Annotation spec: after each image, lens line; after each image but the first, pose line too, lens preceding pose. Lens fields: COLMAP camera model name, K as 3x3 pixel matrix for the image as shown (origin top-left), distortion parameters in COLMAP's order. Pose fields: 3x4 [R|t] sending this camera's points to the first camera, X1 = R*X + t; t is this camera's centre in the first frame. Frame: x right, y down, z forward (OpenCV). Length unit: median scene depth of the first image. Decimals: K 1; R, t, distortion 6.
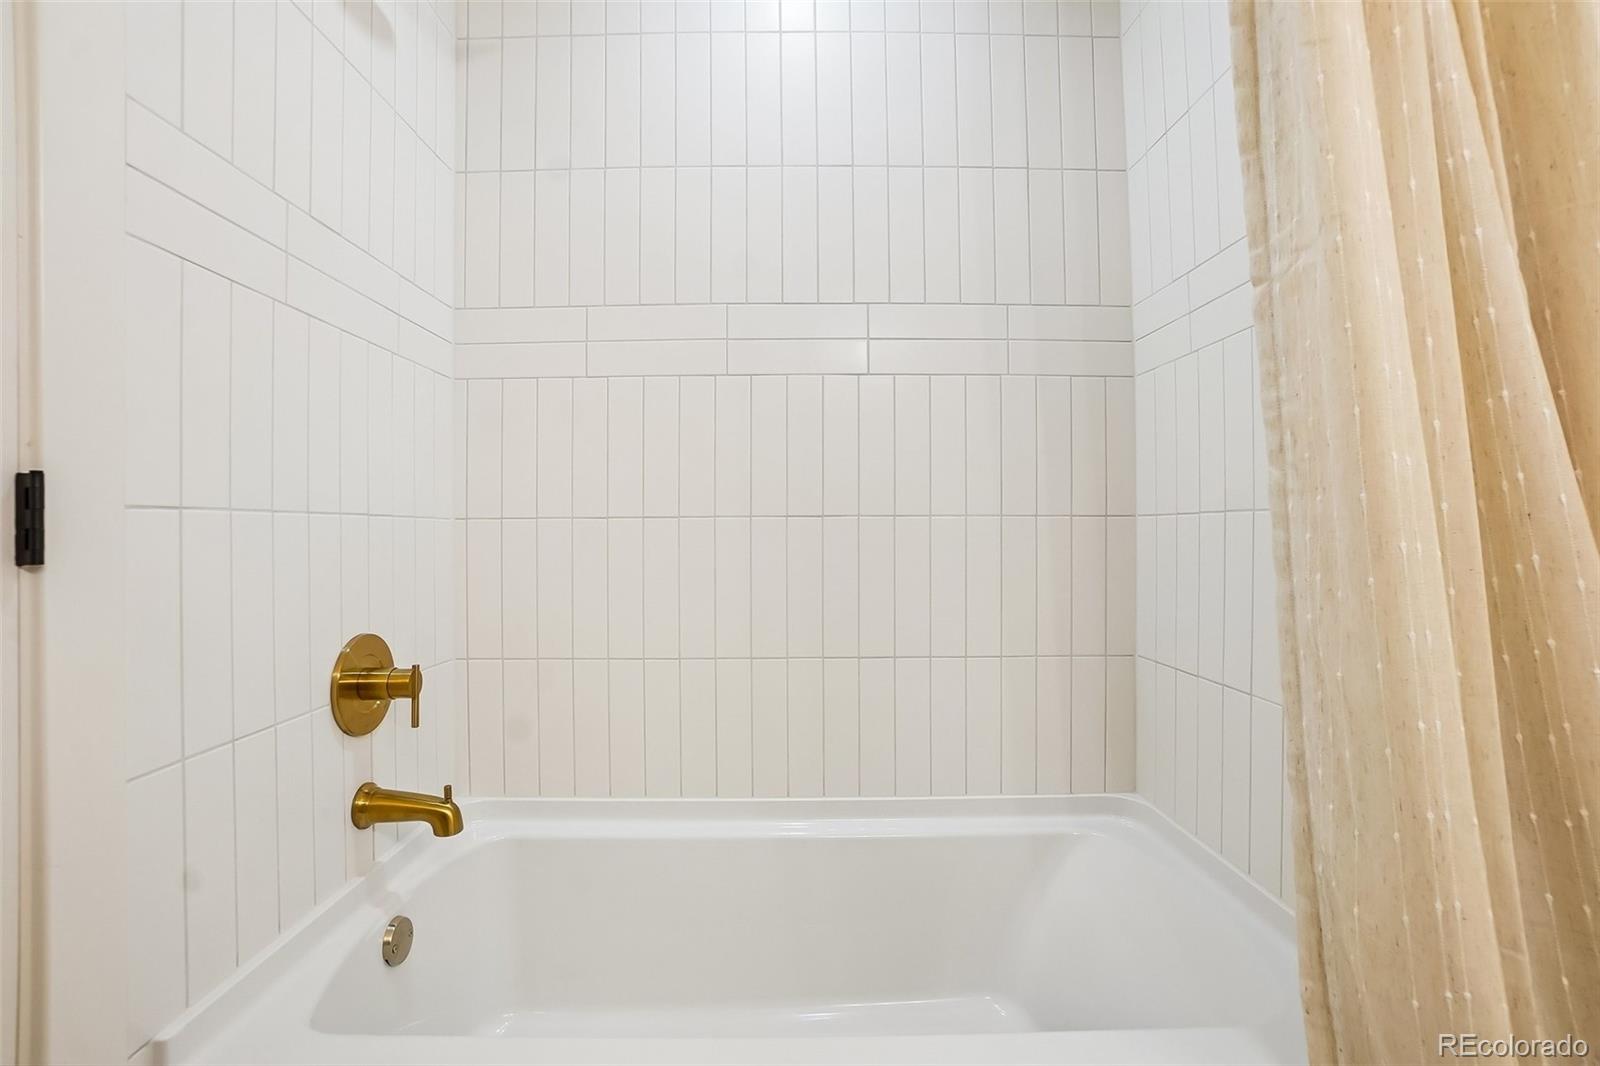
lens RADIAL K [[690.1, 0, 769.2], [0, 690.1, 522.6], [0, 0, 1]] dist [-0.020854, 0.000002]
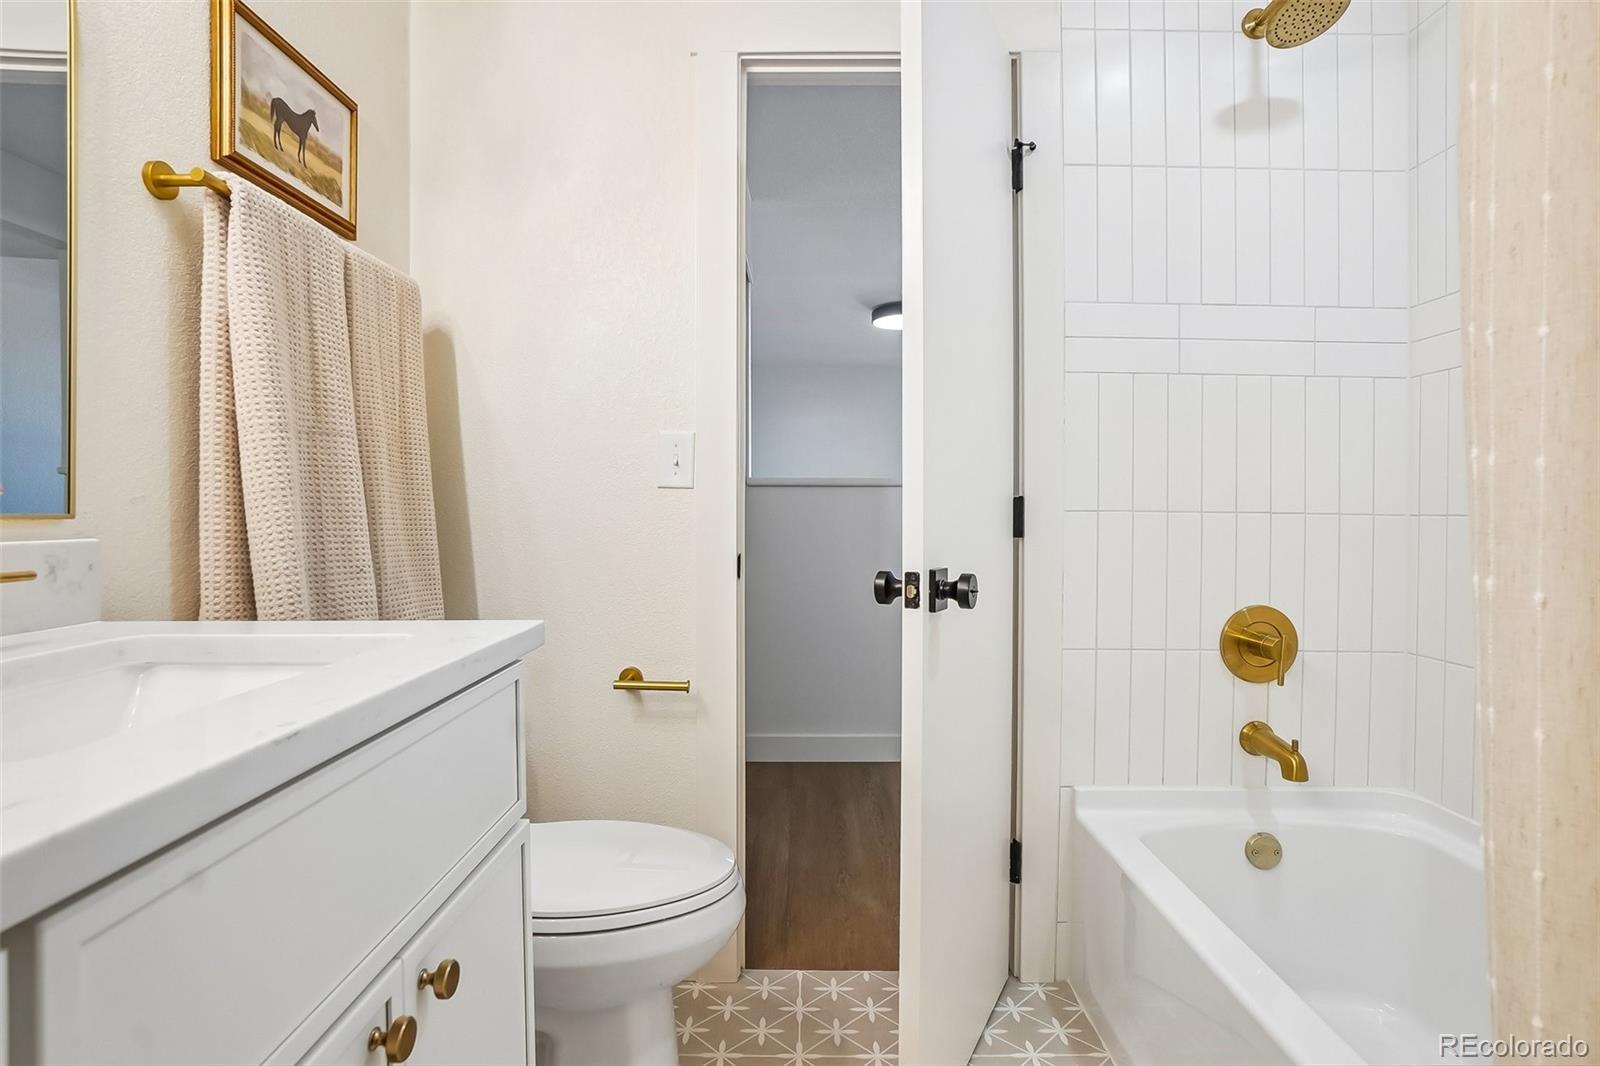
lens RADIAL K [[809.7, 0, 792.3], [0, 809.7, 518.8], [0, 0, 1]] dist [-0.045675, 0.021626]
pose [[0.015848, -0.003989, -0.999866, 0.905118], [0.004076, 0.999984, -0.003925, 0.003310], [0.999866, -0.004013, 0.015864, 0.104482]]
